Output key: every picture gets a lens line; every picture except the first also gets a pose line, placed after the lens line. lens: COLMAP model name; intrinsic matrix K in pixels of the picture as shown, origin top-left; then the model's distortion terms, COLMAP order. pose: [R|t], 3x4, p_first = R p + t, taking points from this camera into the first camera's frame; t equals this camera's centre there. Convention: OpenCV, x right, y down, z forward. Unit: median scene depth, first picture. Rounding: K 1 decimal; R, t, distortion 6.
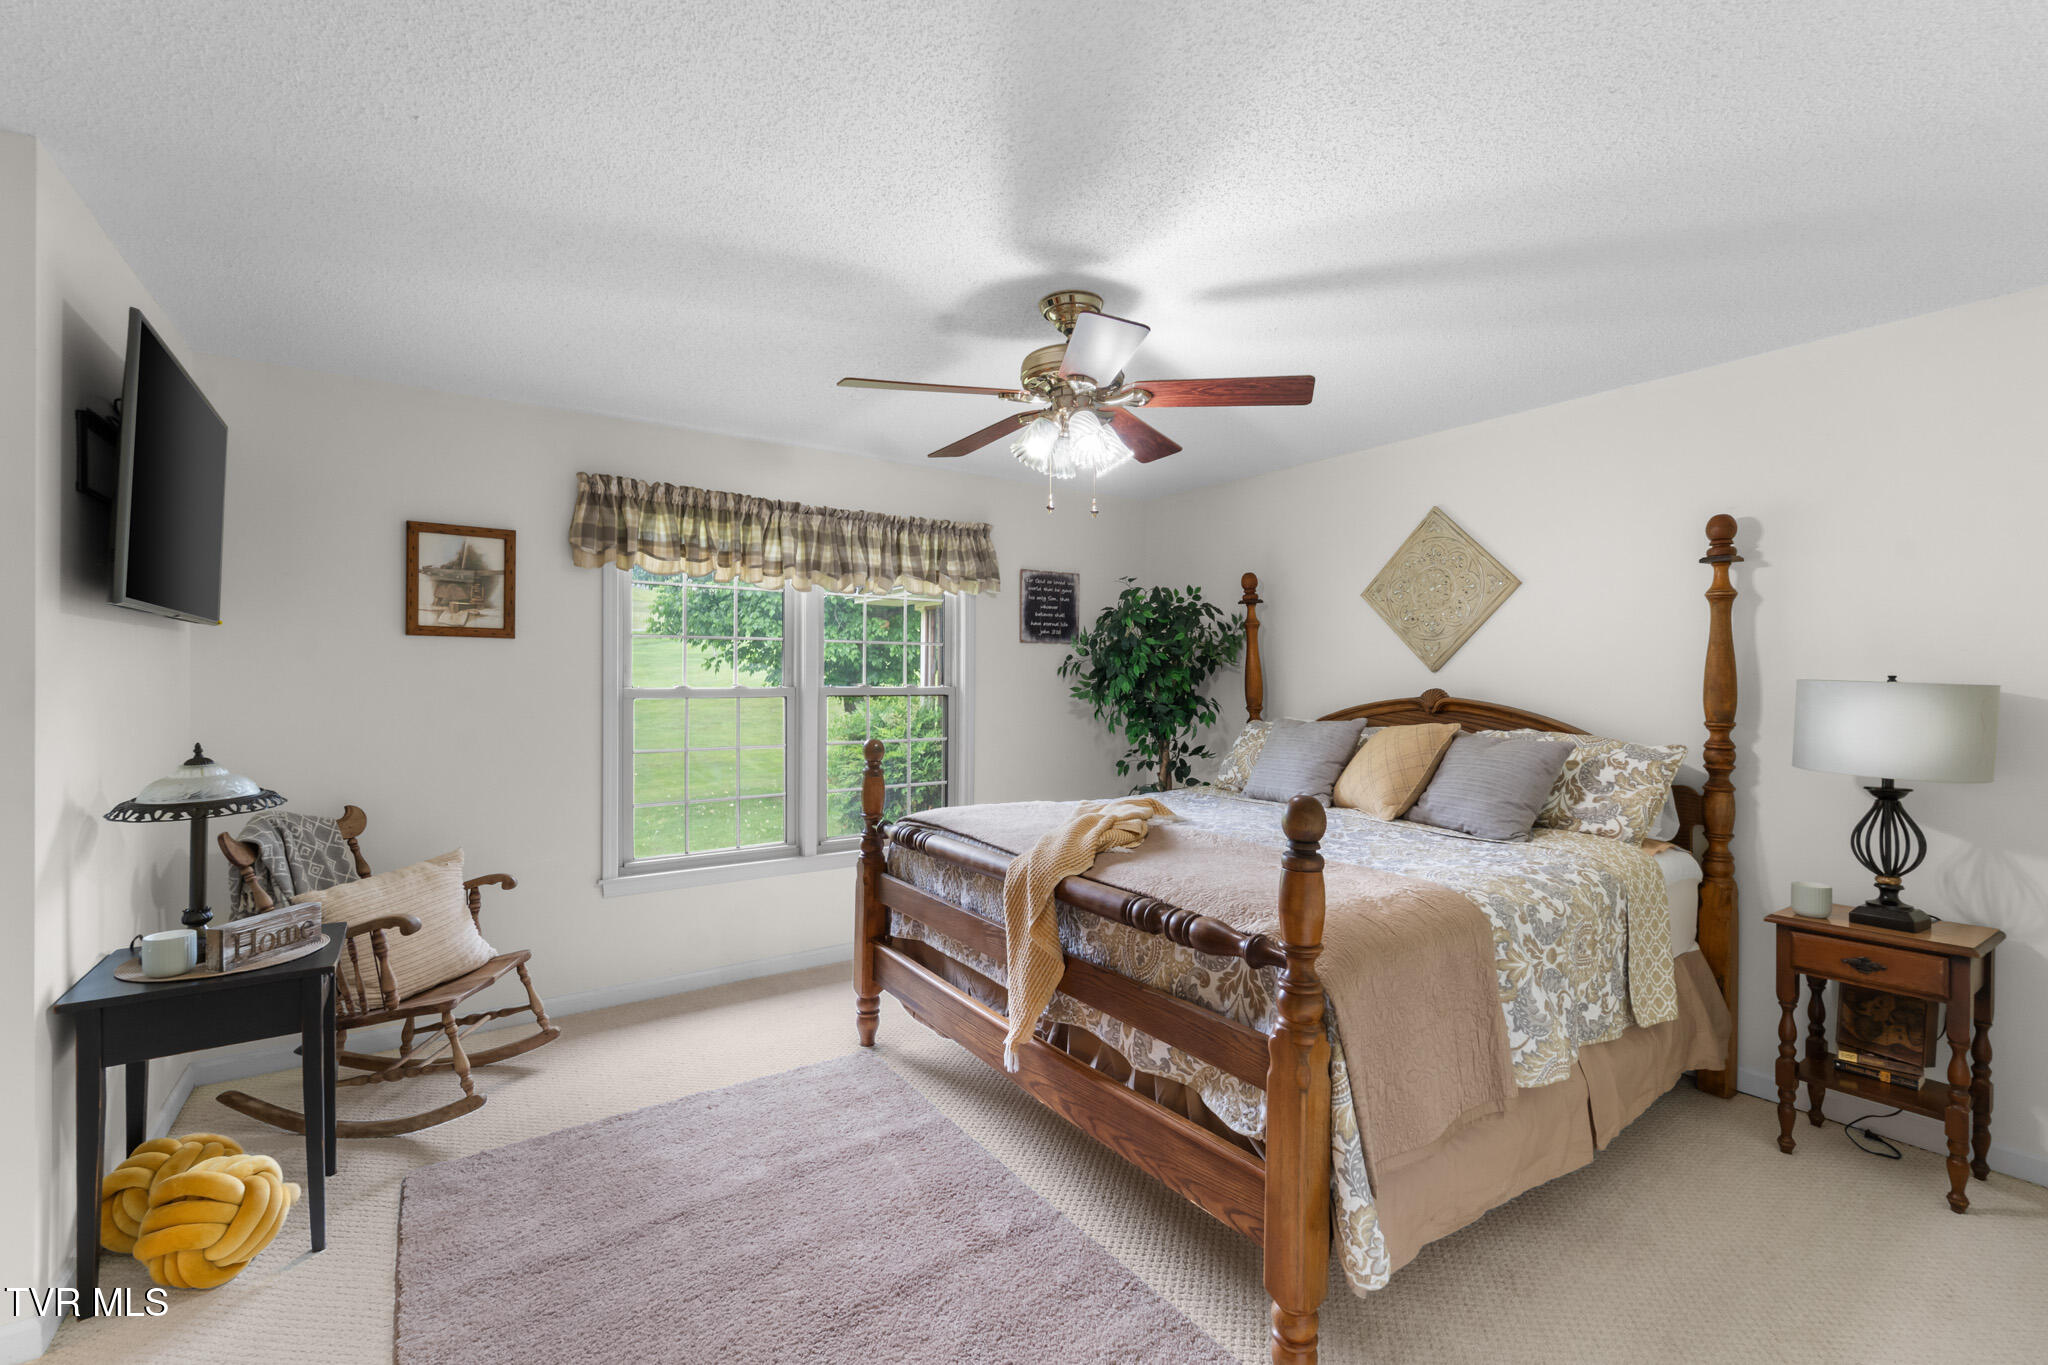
lens RADIAL K [[851.2, 0, 1031.1], [0, 851.2, 674.5], [0, 0, 1]] dist [-0.000068, -0.000751]
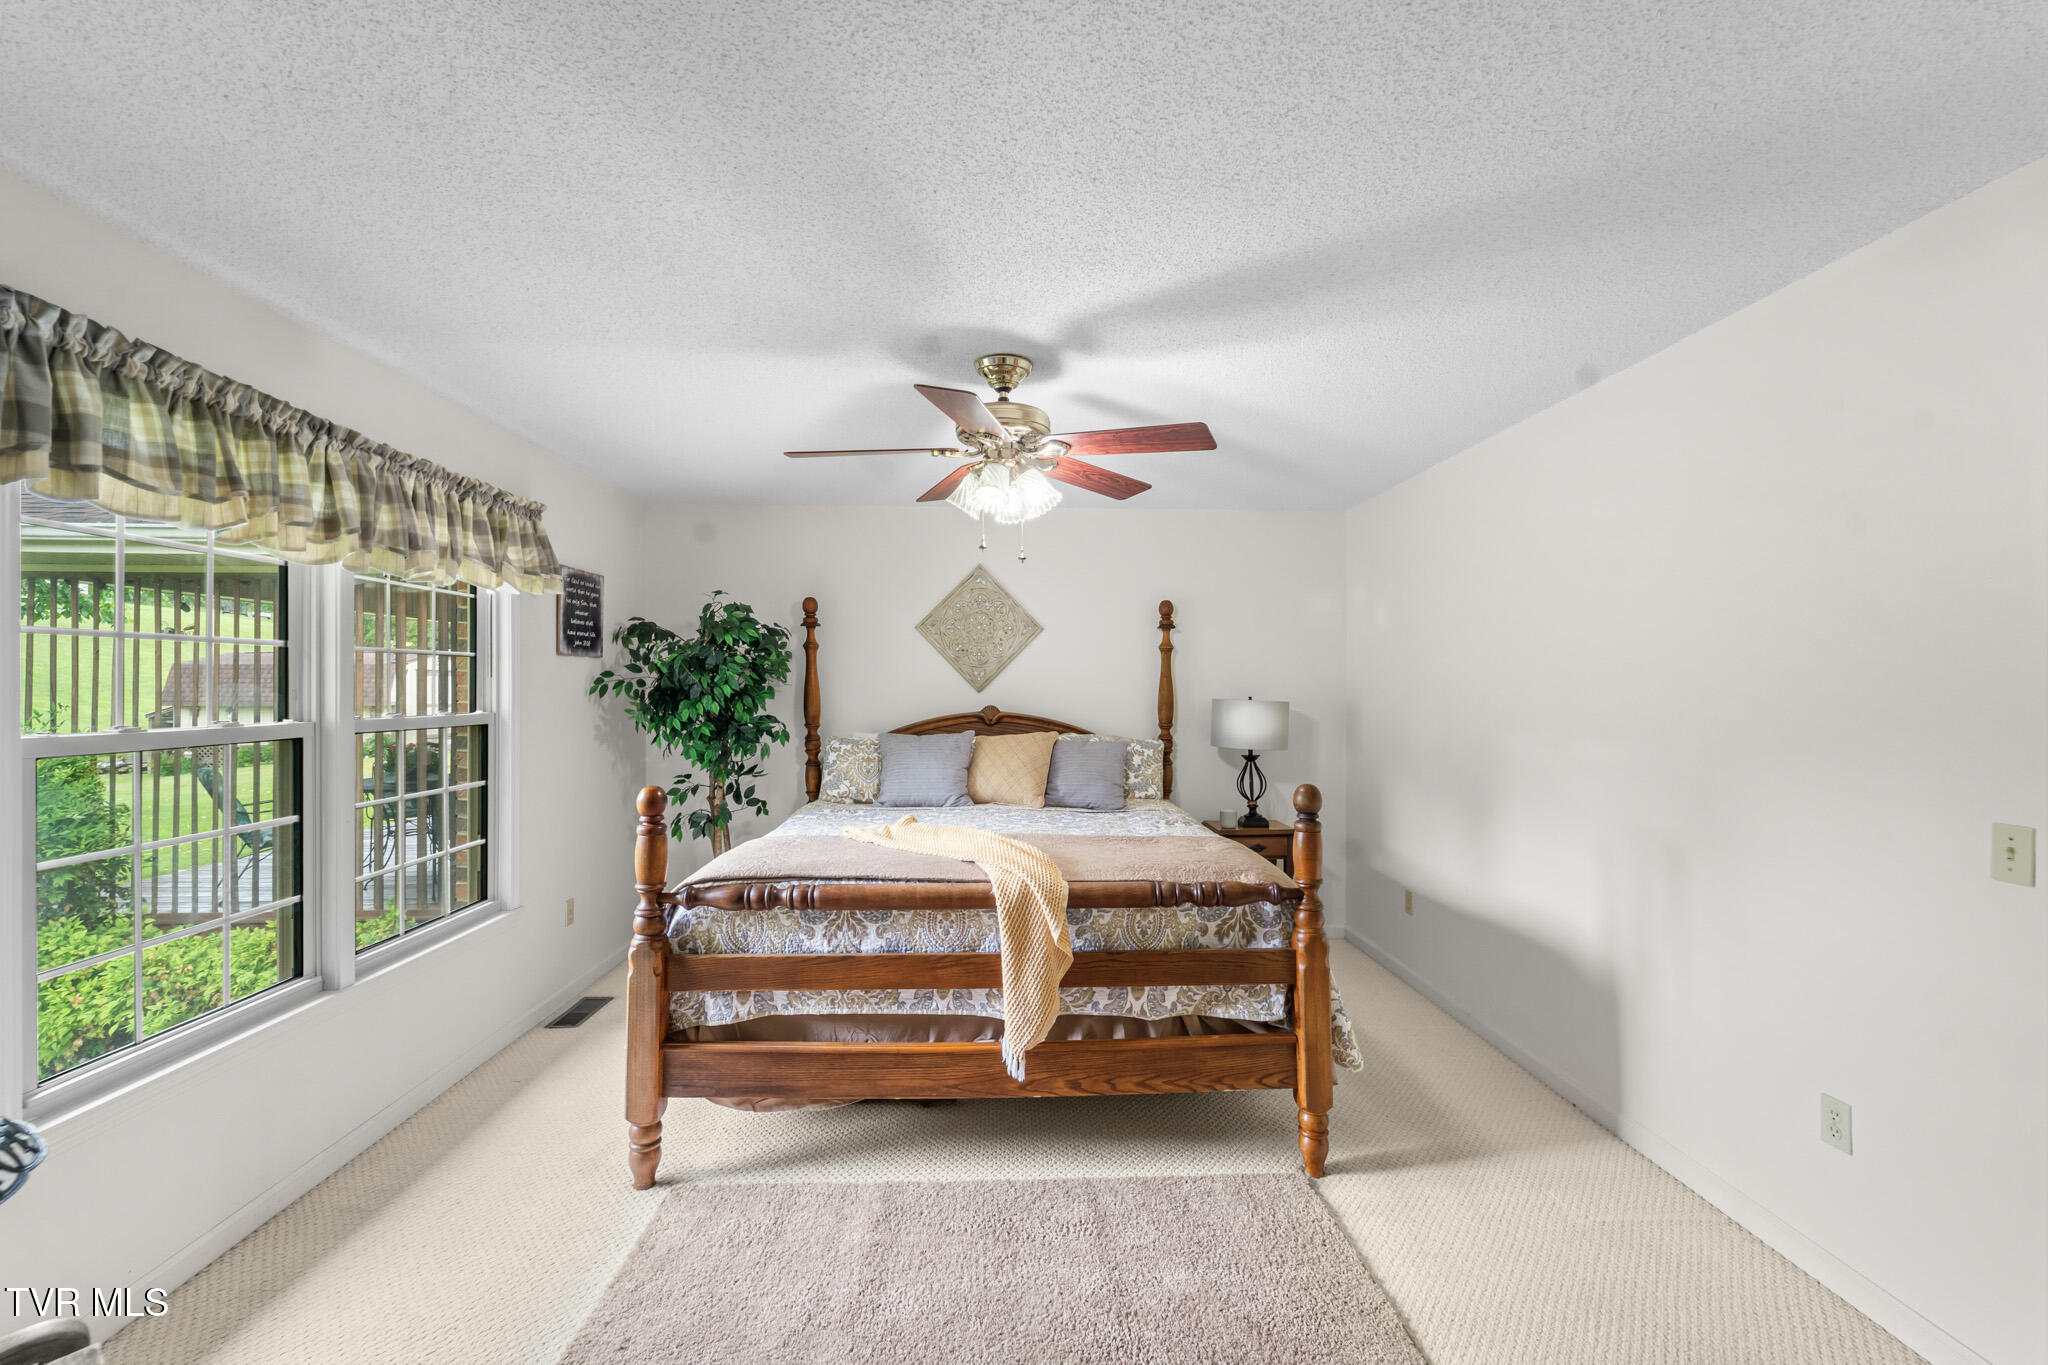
lens RADIAL K [[815.8, 0, 1021.9], [0, 815.8, 677.2], [0, 0, 1]] dist [-0.000627, -0.000297]
pose [[0.555077, 0.008535, 0.831755, -0.545892], [-0.006116, 0.999962, -0.006179, -0.019051], [-0.831777, -0.001658, 0.555108, 0.270892]]
